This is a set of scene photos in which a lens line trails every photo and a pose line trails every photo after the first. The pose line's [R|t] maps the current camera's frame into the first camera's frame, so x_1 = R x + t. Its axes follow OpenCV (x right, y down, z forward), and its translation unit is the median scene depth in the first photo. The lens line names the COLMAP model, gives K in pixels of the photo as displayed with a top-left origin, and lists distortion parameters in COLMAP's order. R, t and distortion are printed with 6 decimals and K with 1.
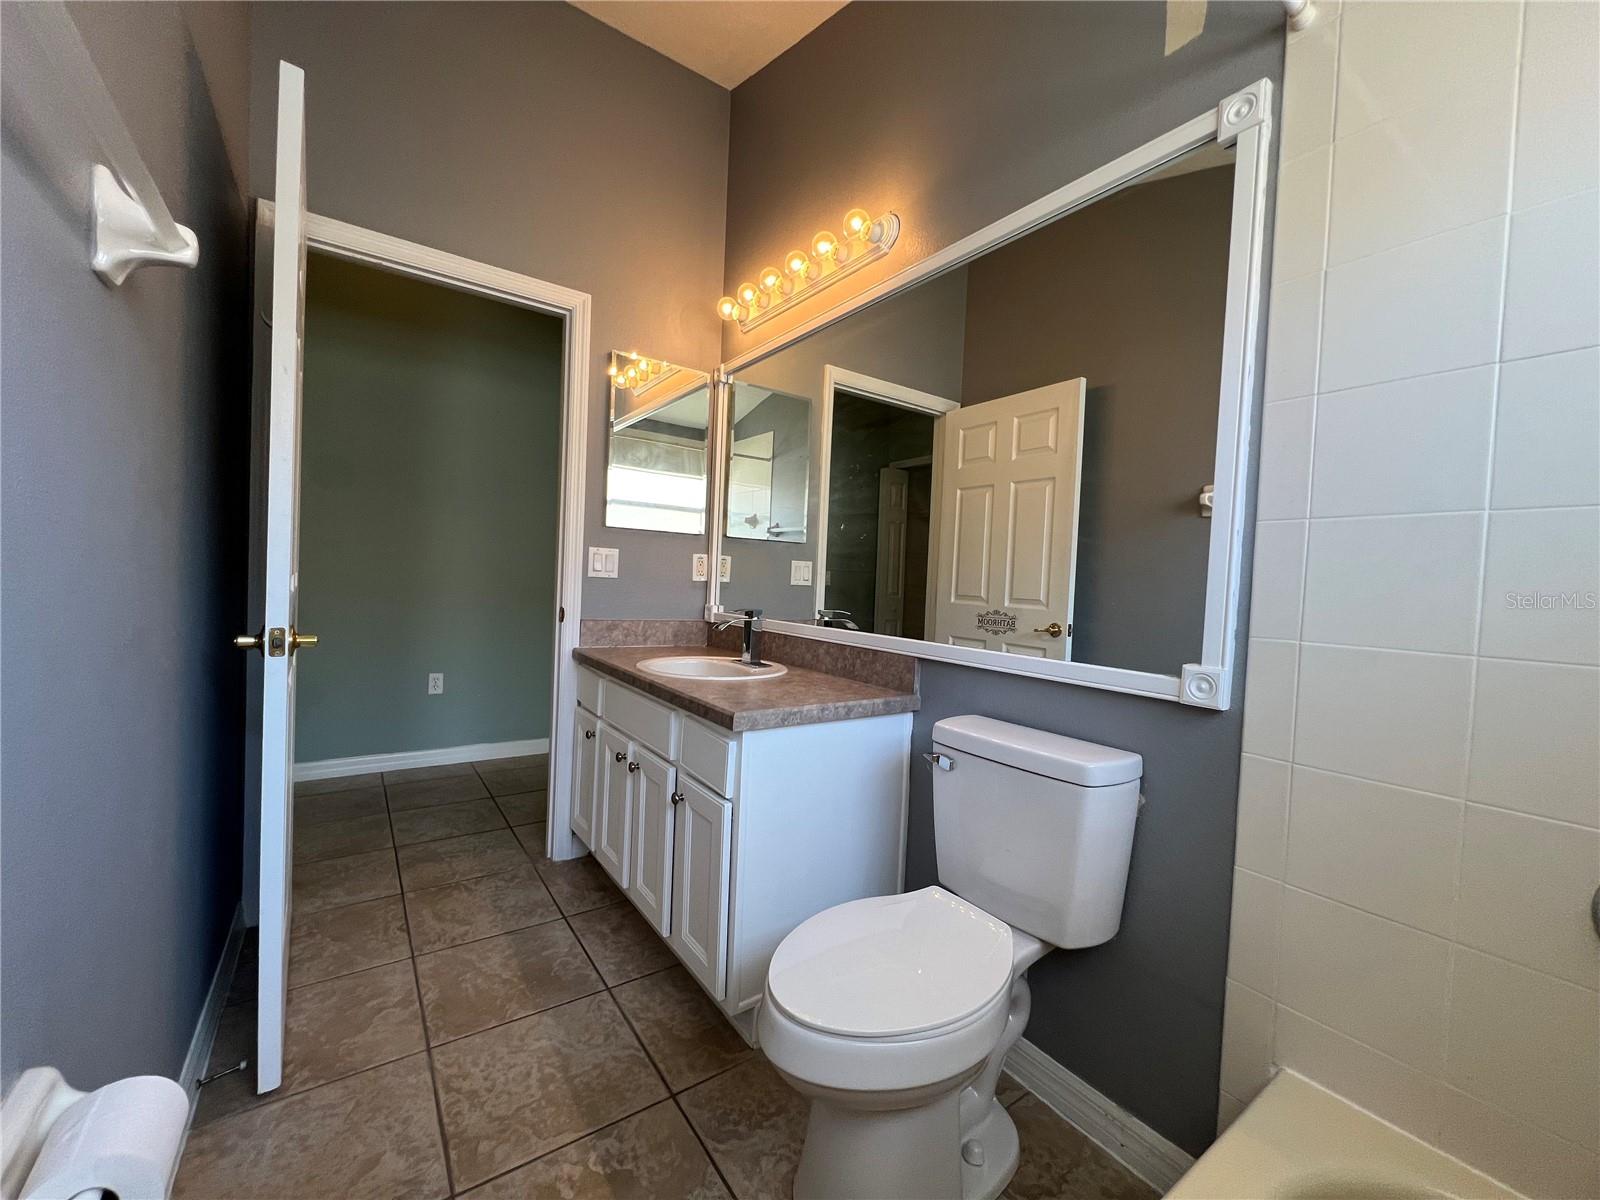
lens RADIAL K [[640.5, 0, 800.0], [0, 640.5, 600.0], [0, 0, 1]] dist [0.000309, 0.000117]
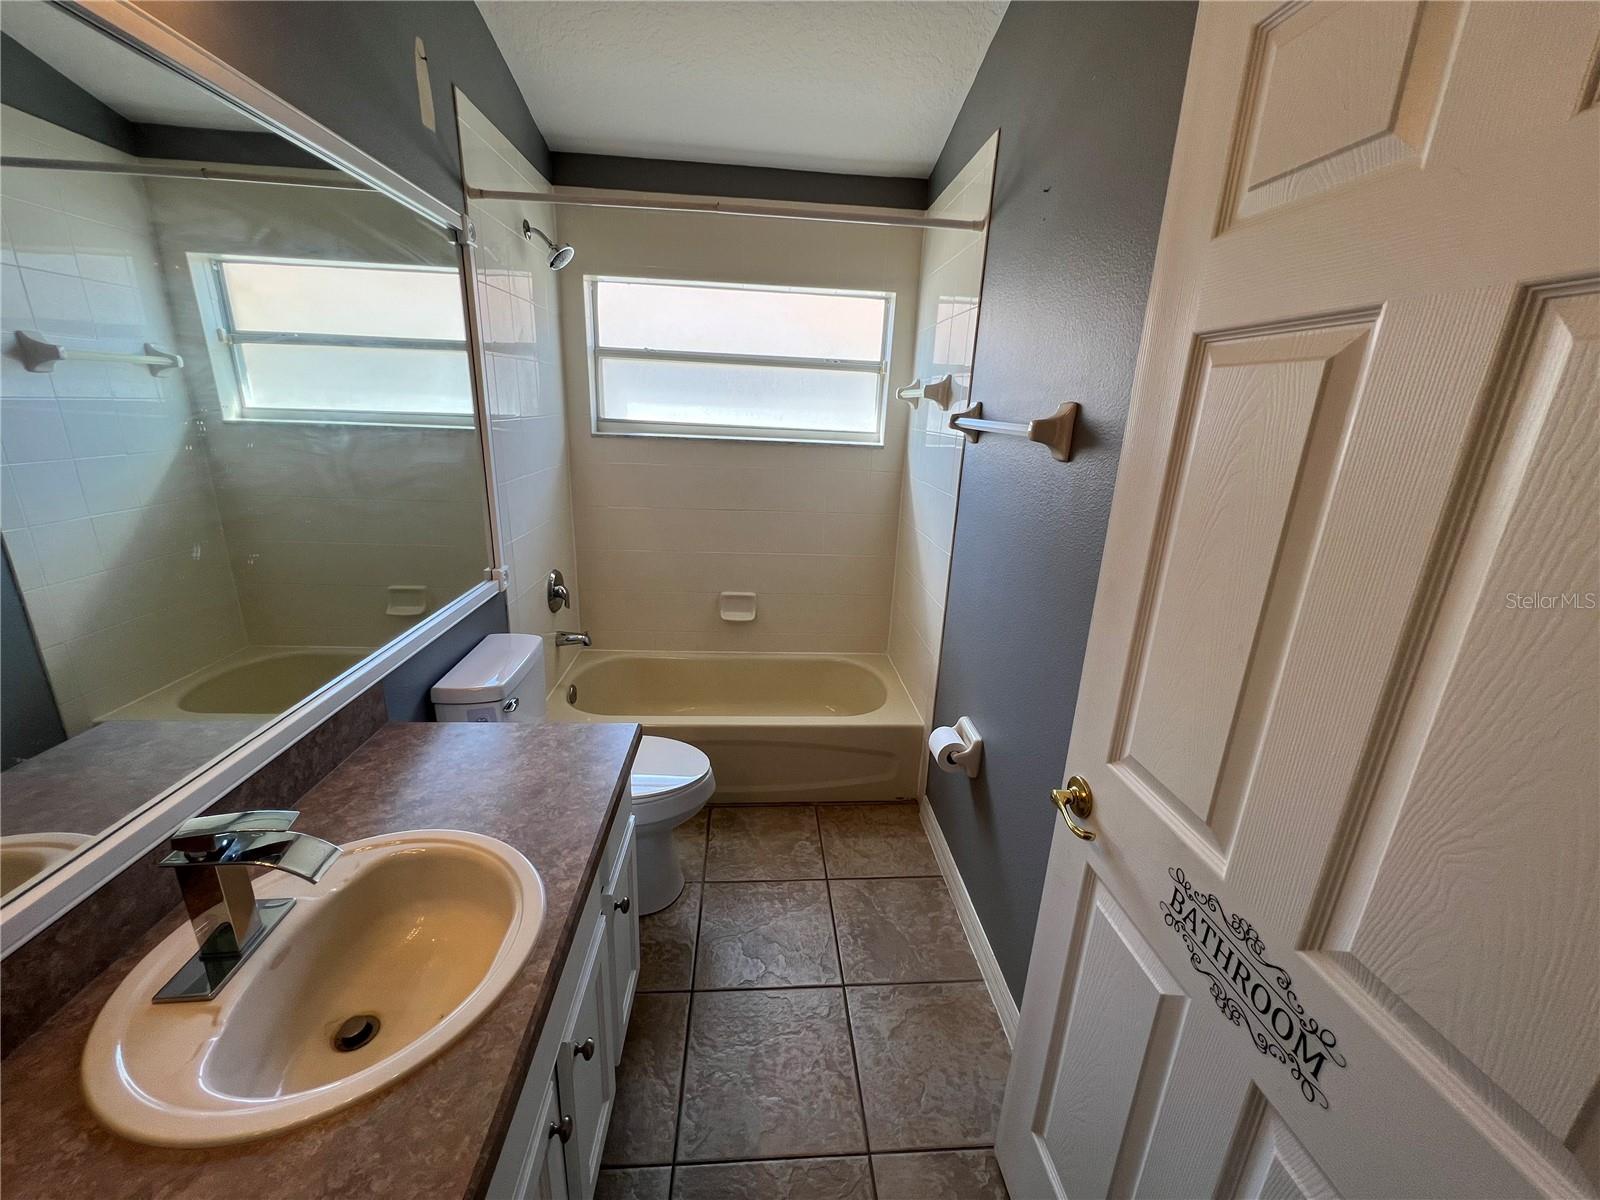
lens RADIAL K [[640.5, 0, 800.0], [0, 640.5, 600.0], [0, 0, 1]] dist [0.000309, 0.000117]
pose [[-0.850106, -0.228793, 0.474313, -0.737553], [-0.064244, 0.939020, 0.337809, -0.366094], [-0.522678, 0.256701, -0.812965, 1.575272]]
